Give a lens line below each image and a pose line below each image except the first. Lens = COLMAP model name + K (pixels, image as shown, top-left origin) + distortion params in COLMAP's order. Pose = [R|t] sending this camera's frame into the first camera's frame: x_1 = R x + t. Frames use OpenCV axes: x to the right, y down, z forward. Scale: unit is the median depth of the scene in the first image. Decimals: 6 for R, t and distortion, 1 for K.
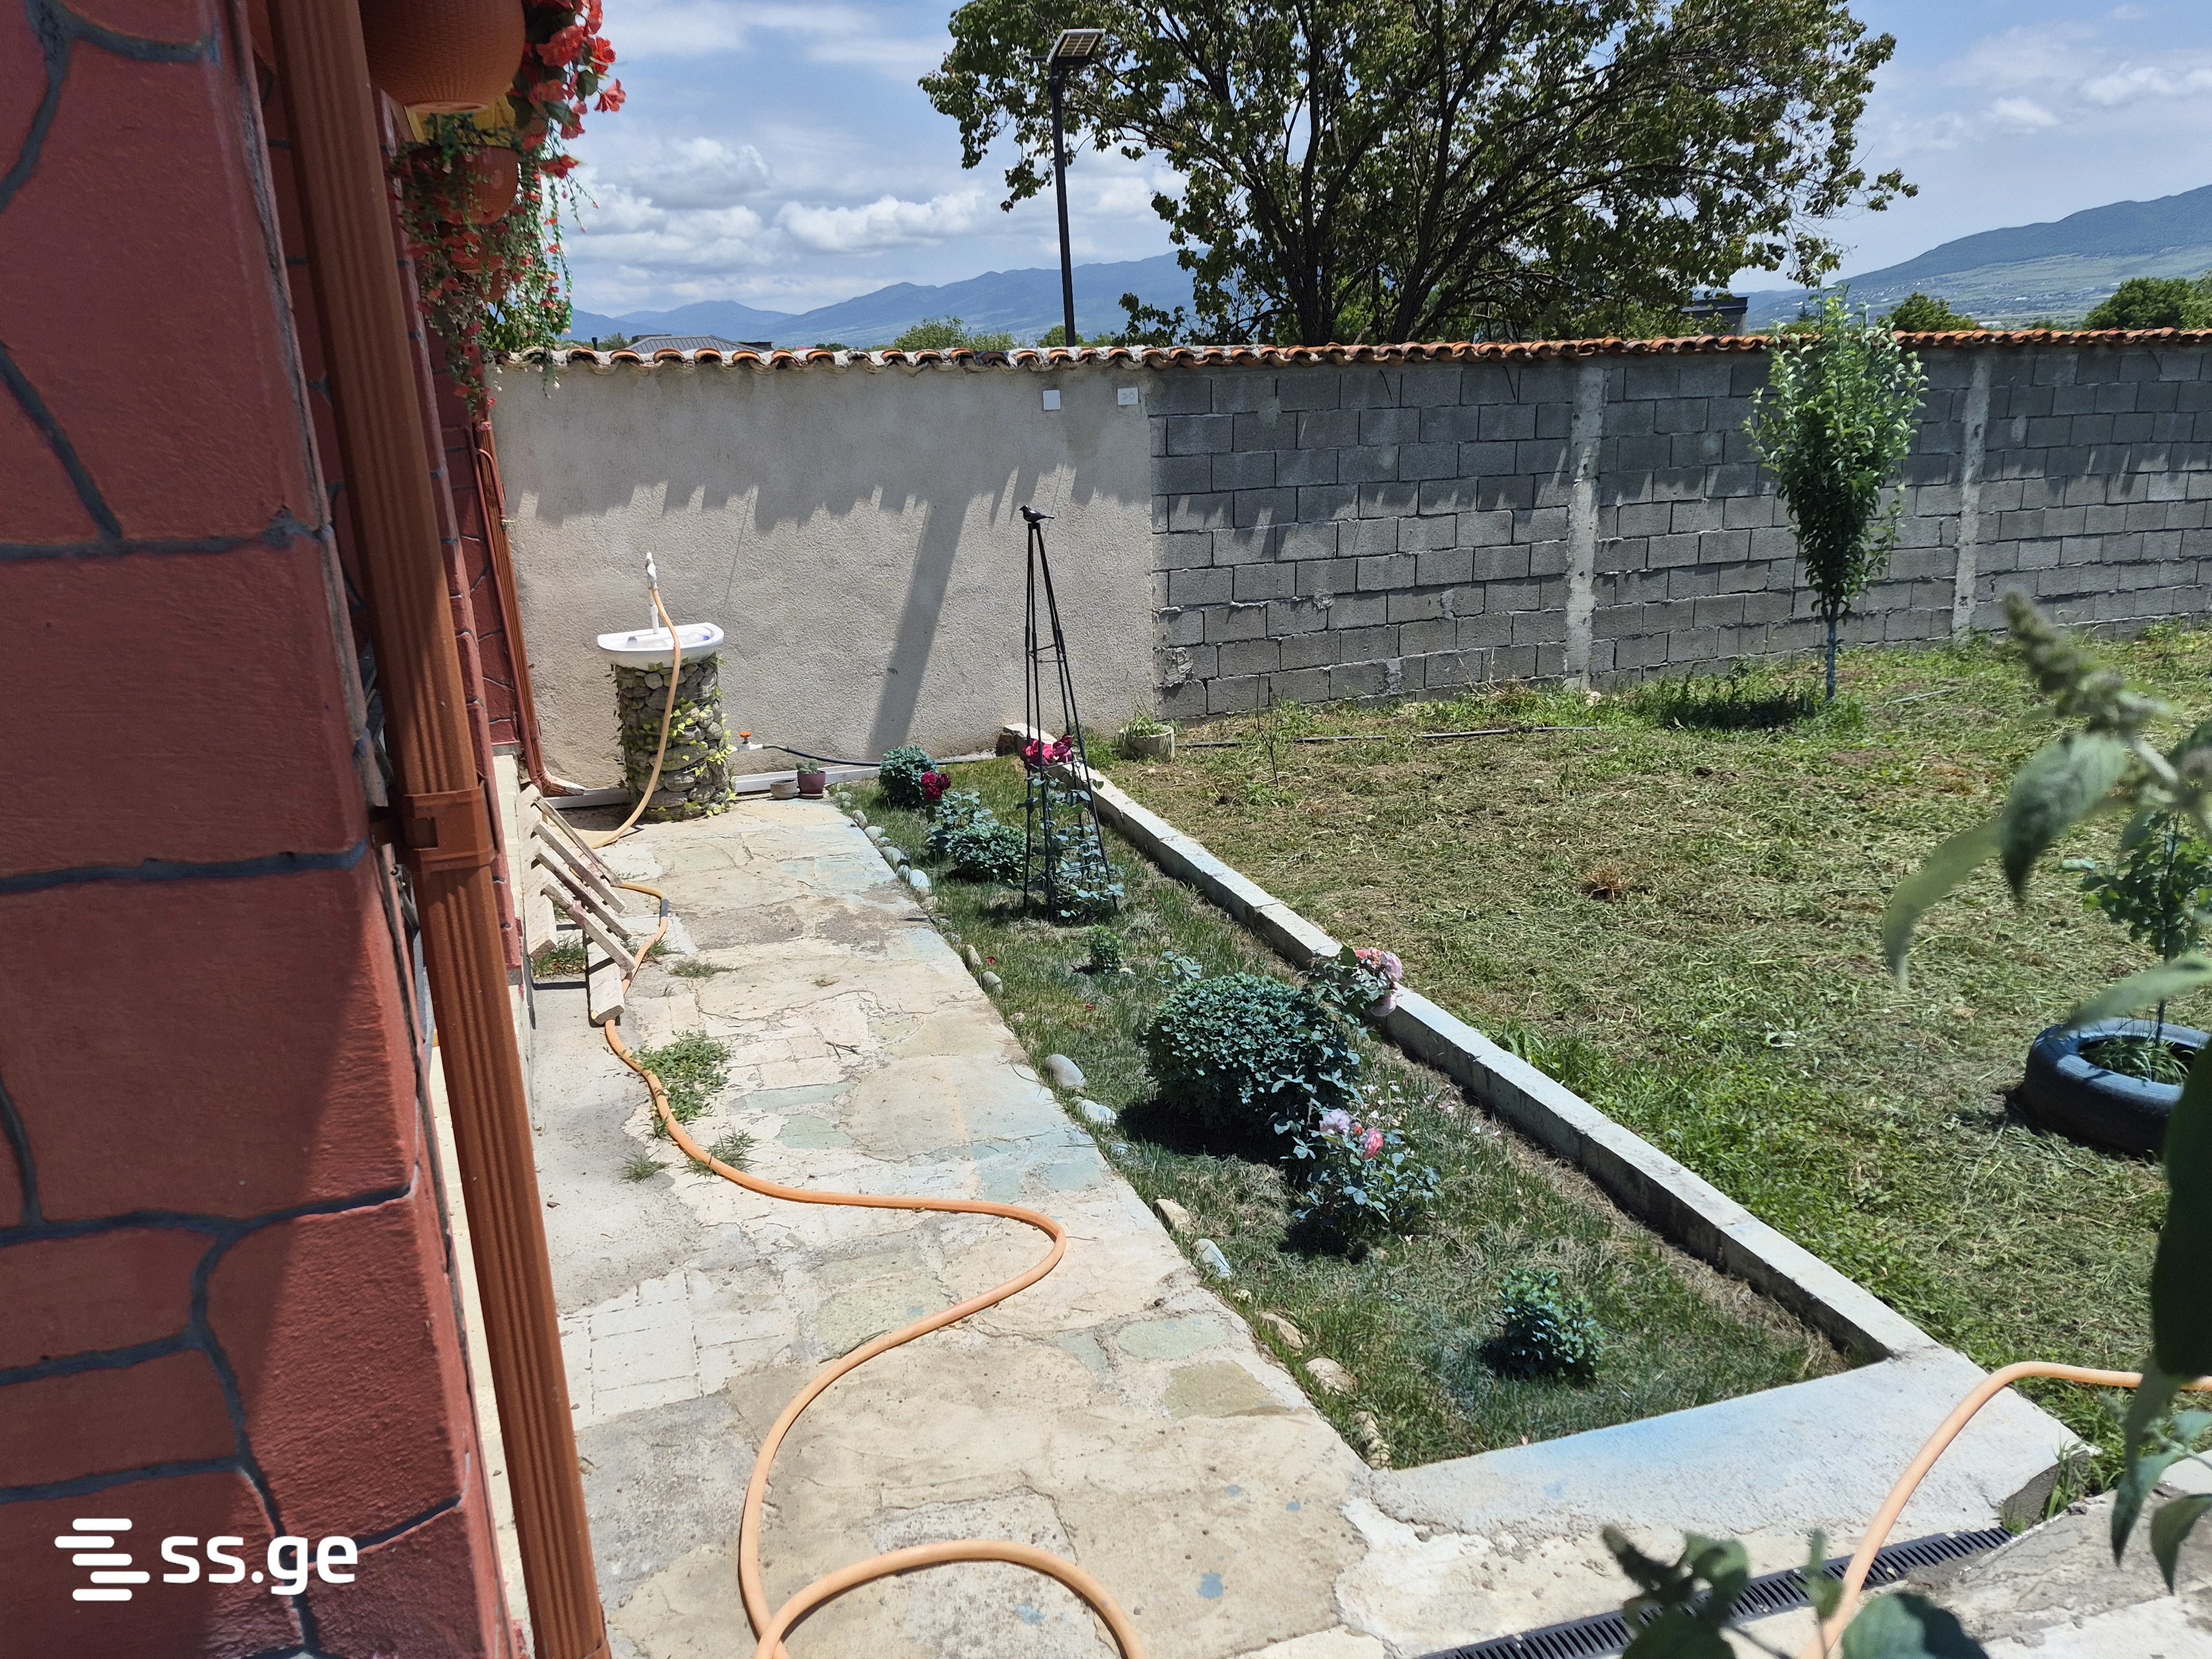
lens RADIAL K [[1686.1, 0, 1110.0], [0, 1686.1, 870.2], [0, 0, 1]] dist [0.055011, 0.000439]
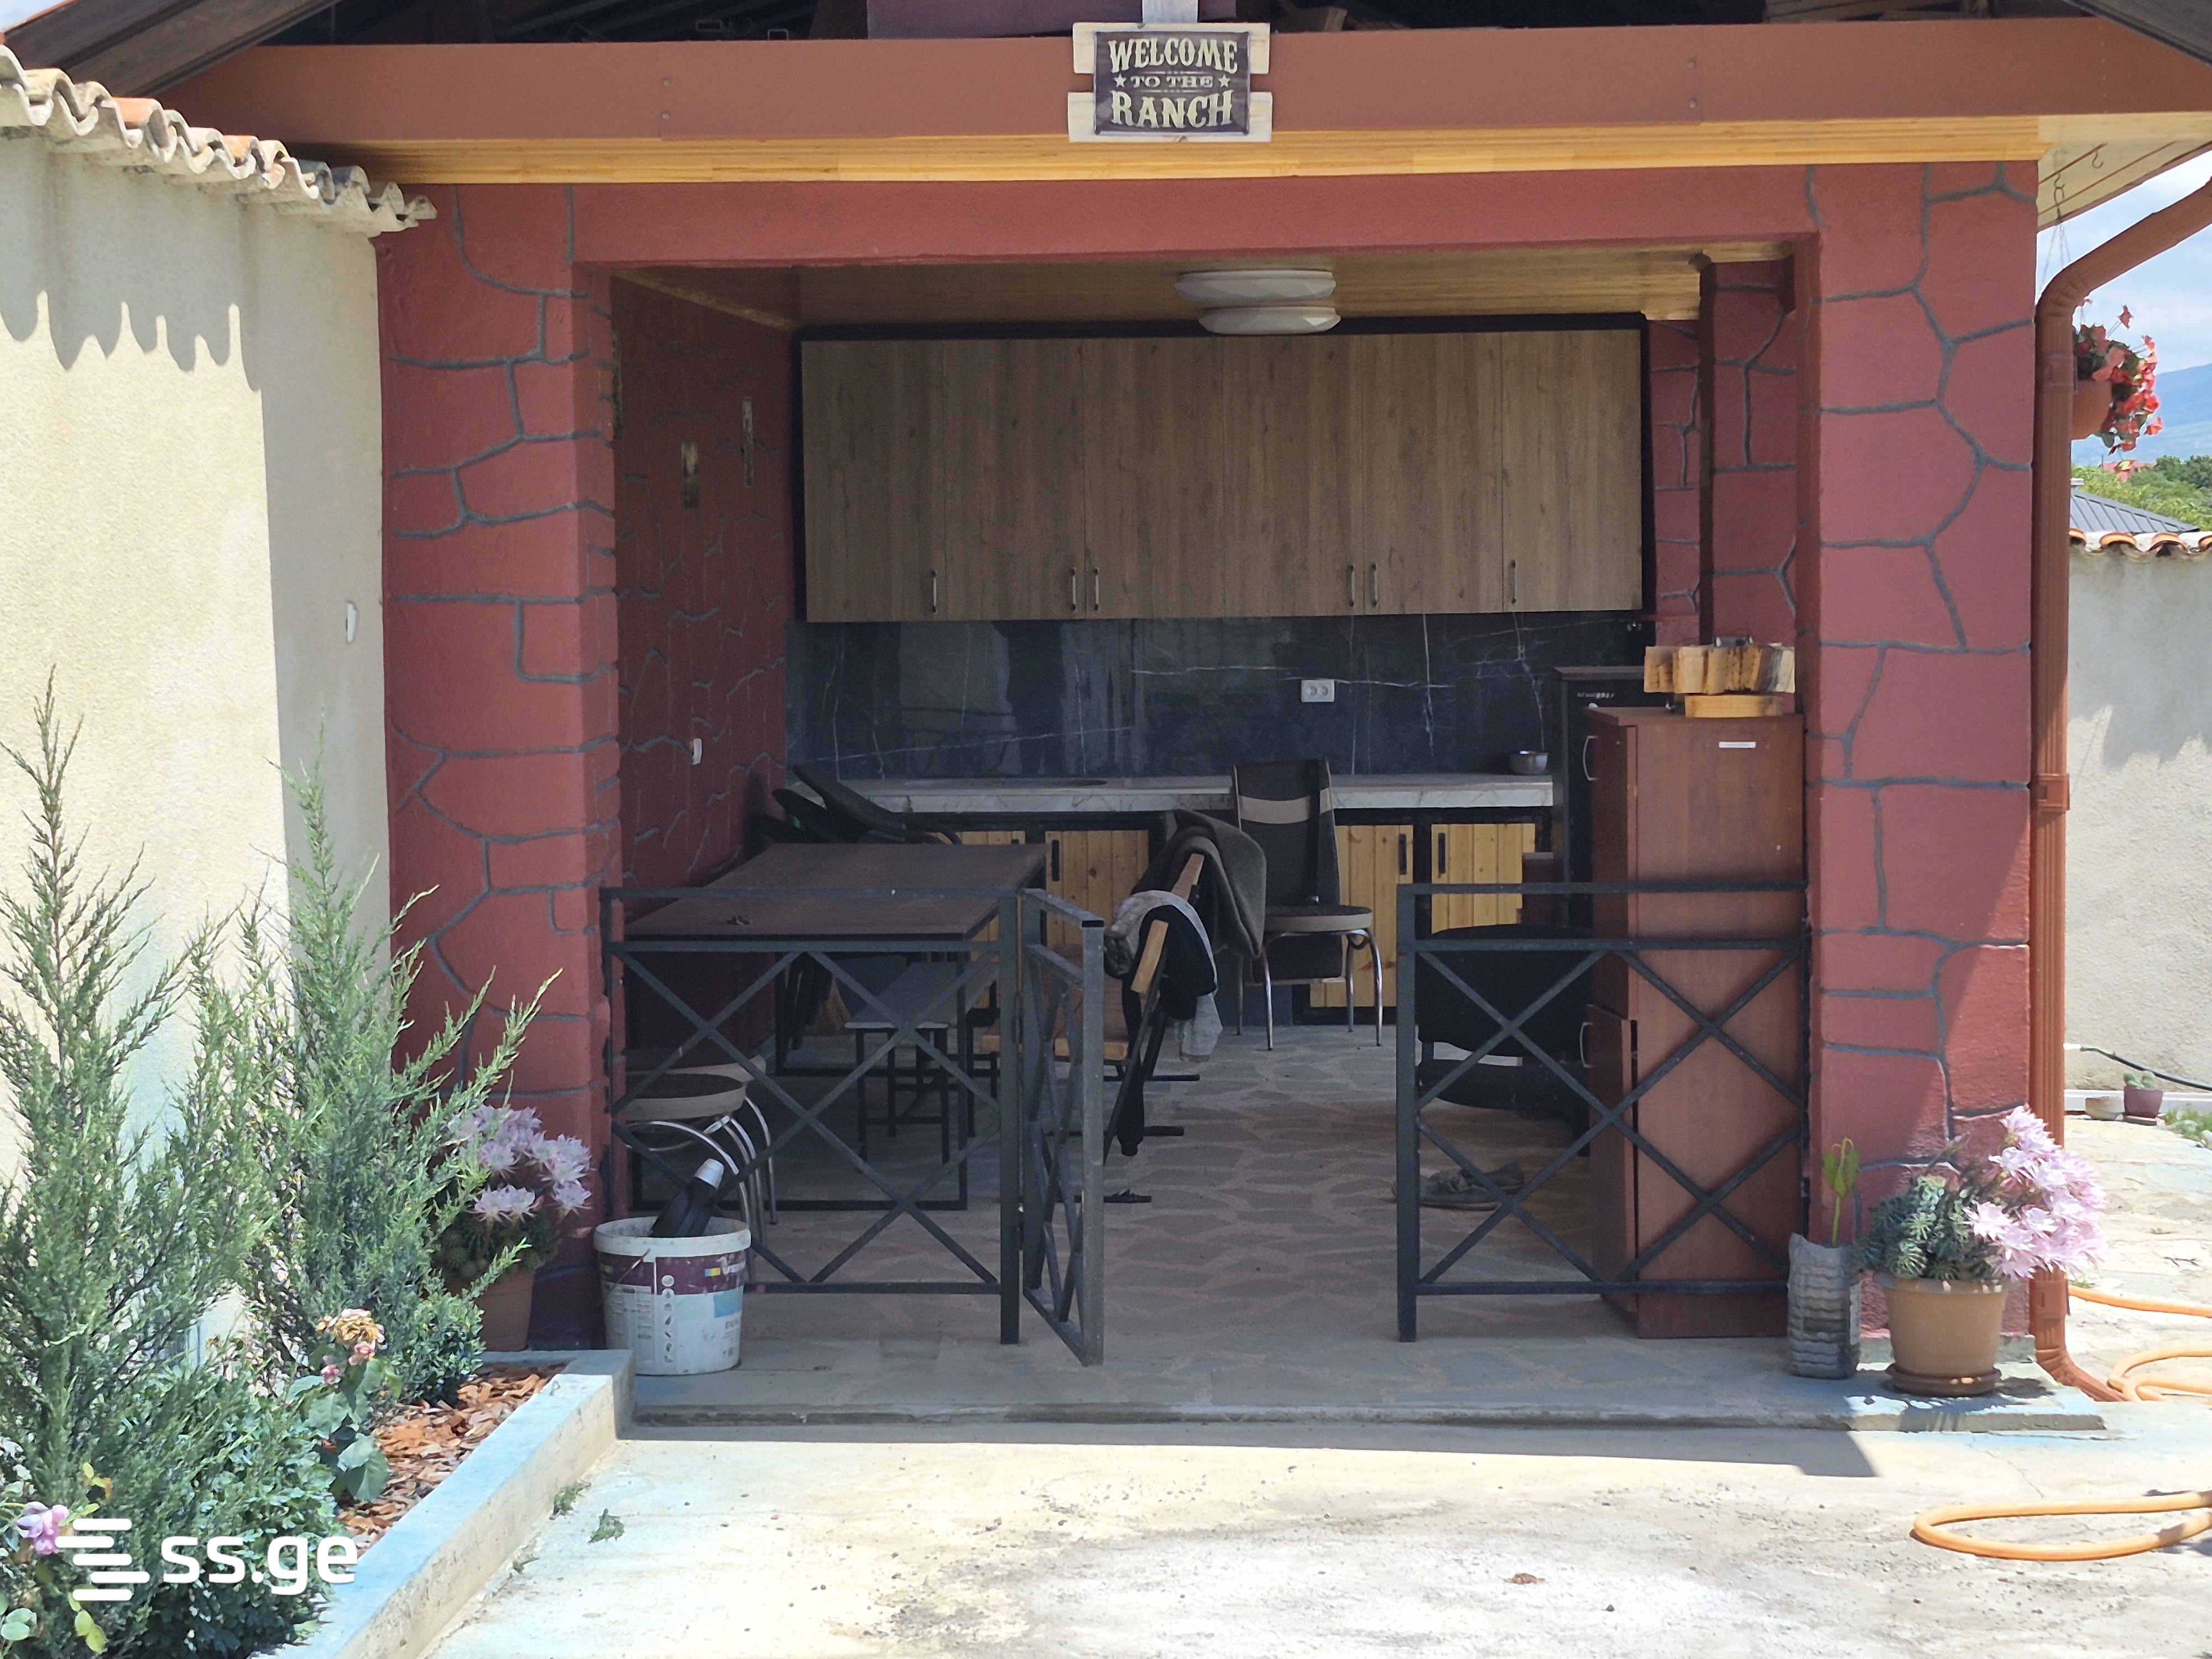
lens RADIAL K [[4275.7, 0, 1106.0], [0, 4275.7, 829.5], [0, 0, 1]] dist [0.036121, 0.273739]
pose [[0.919371, 0.067426, -0.387570, 0.115805], [-0.147891, 0.972171, -0.181689, 0.226463], [0.364534, 0.224358, 0.903758, -0.823239]]
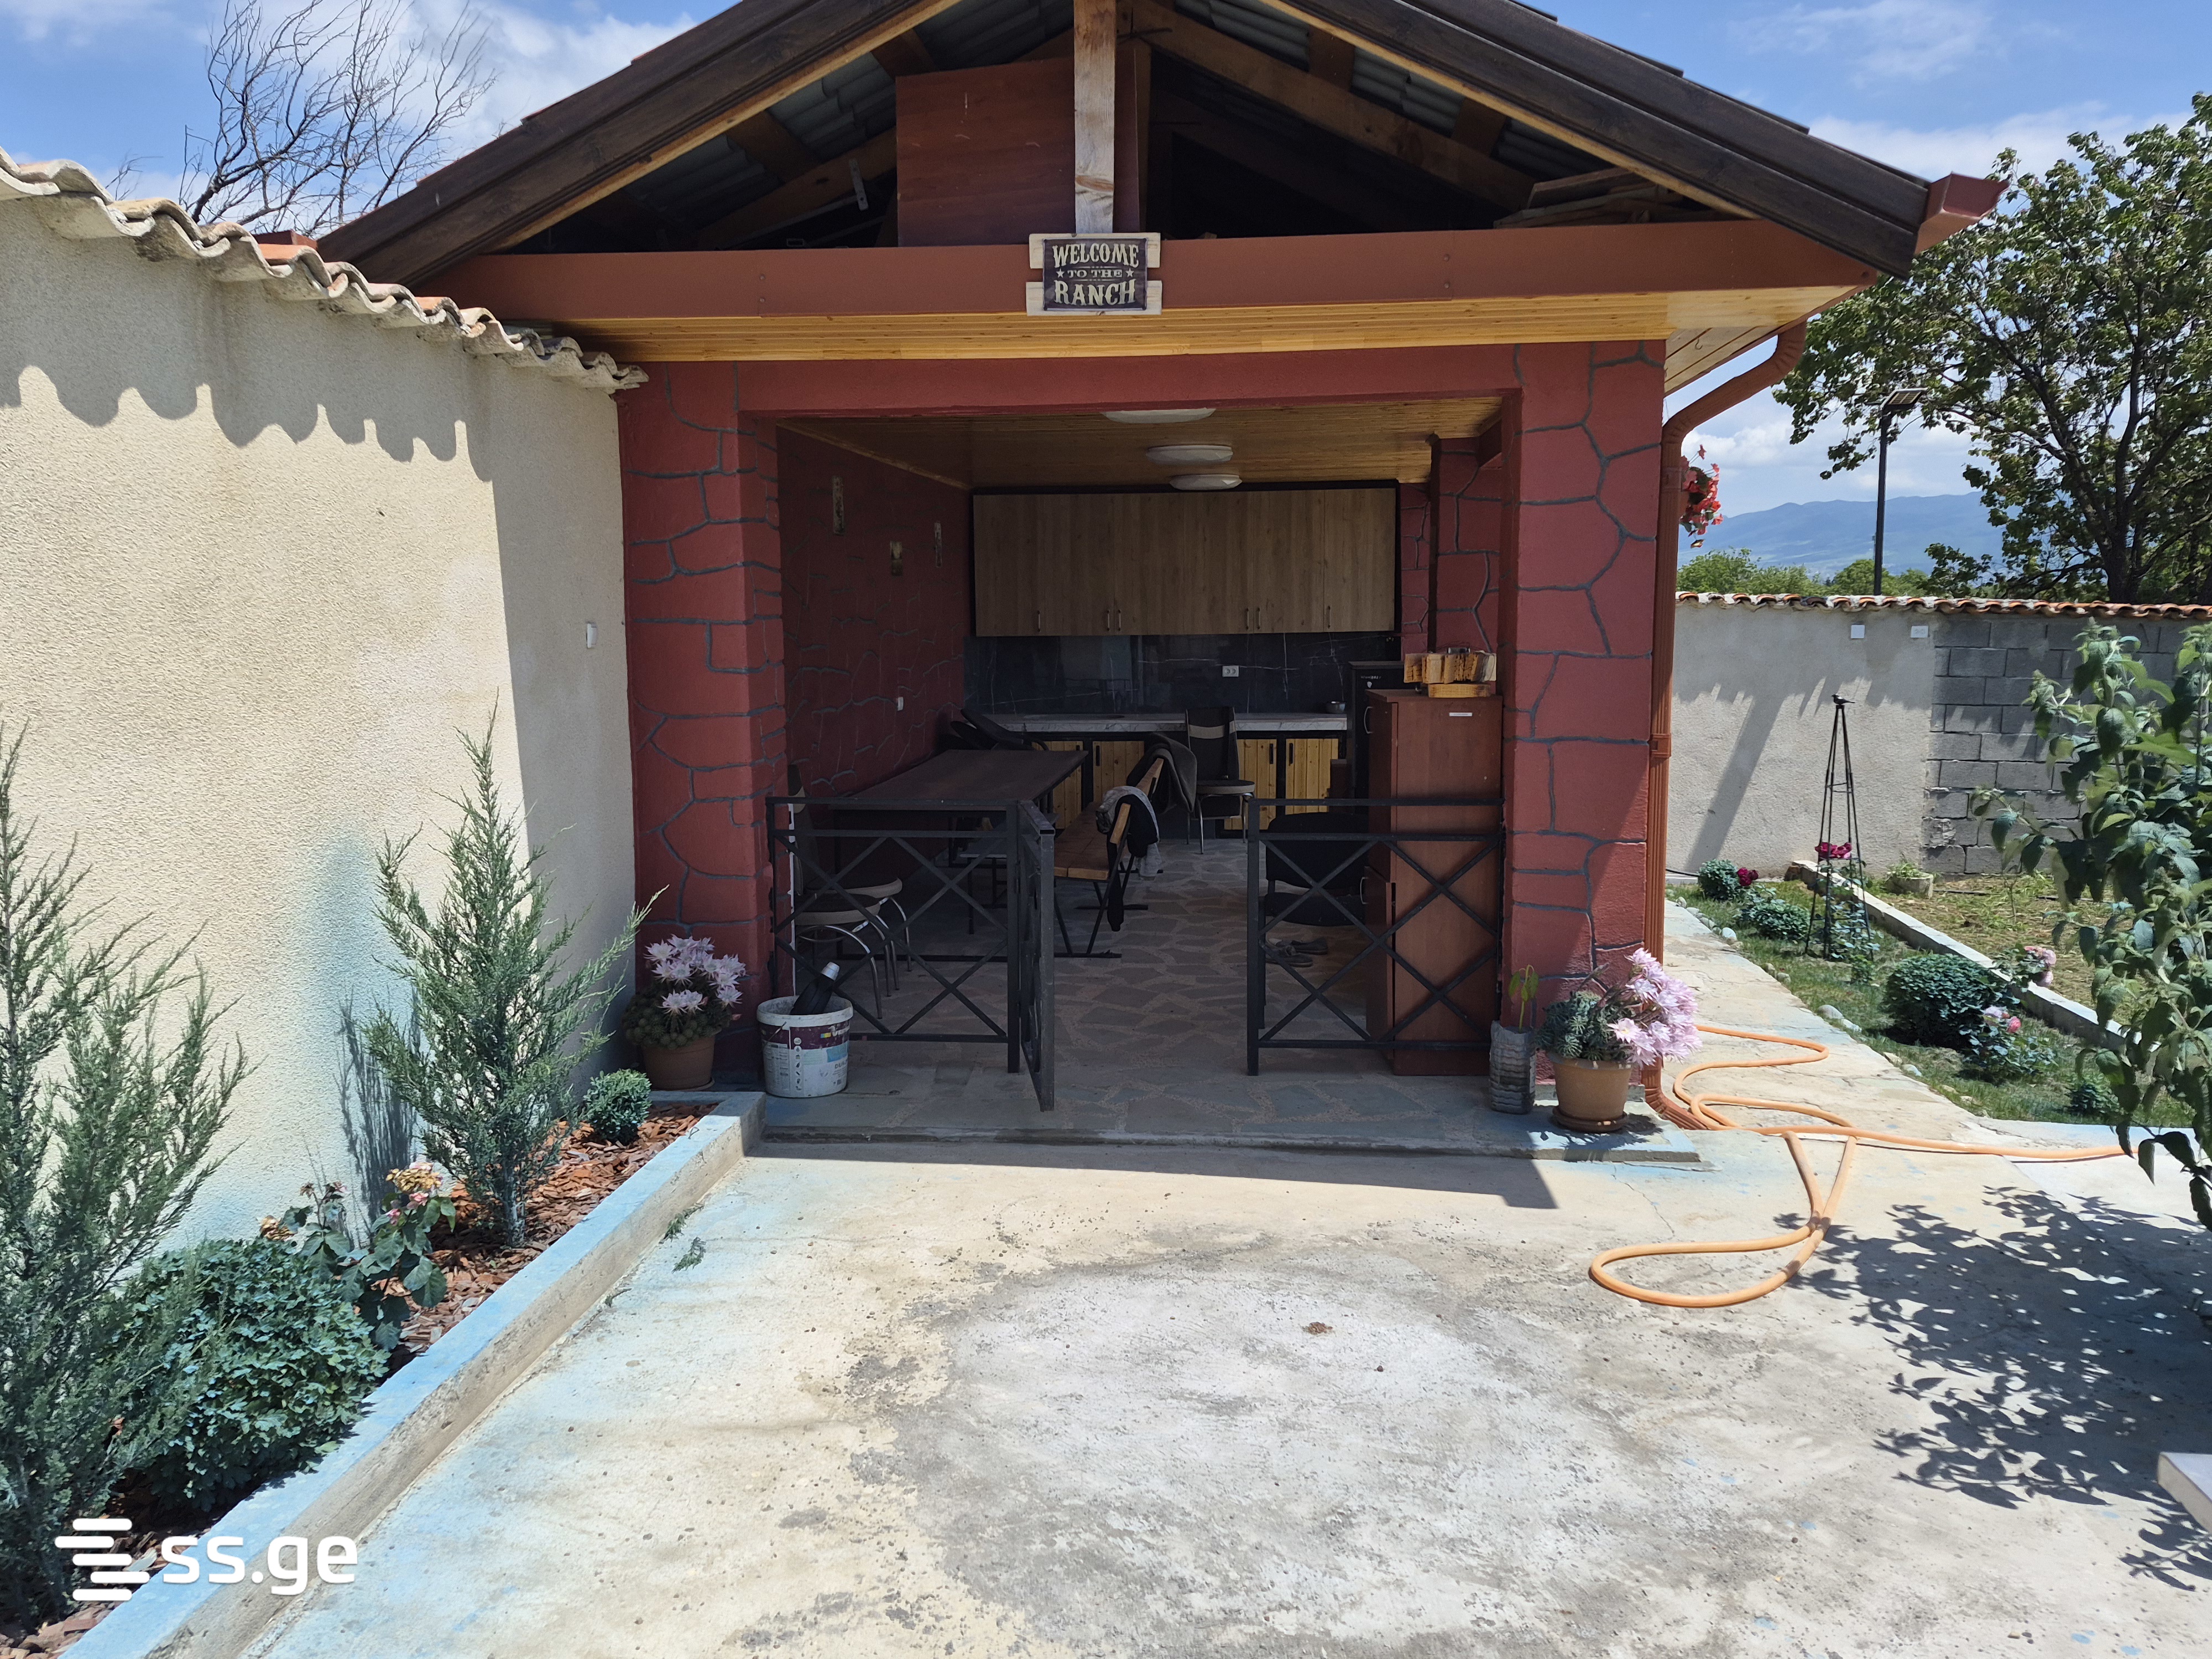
lens RADIAL K [[1676.1, 0, 1105.2], [0, 1676.1, 799.1], [0, 0, 1]] dist [0.111338, -0.191907]
pose [[0.902832, 0.092322, -0.419966, 0.007111], [-0.159745, 0.978793, -0.128245, 0.134406], [0.399220, 0.182871, 0.898433, -0.475790]]
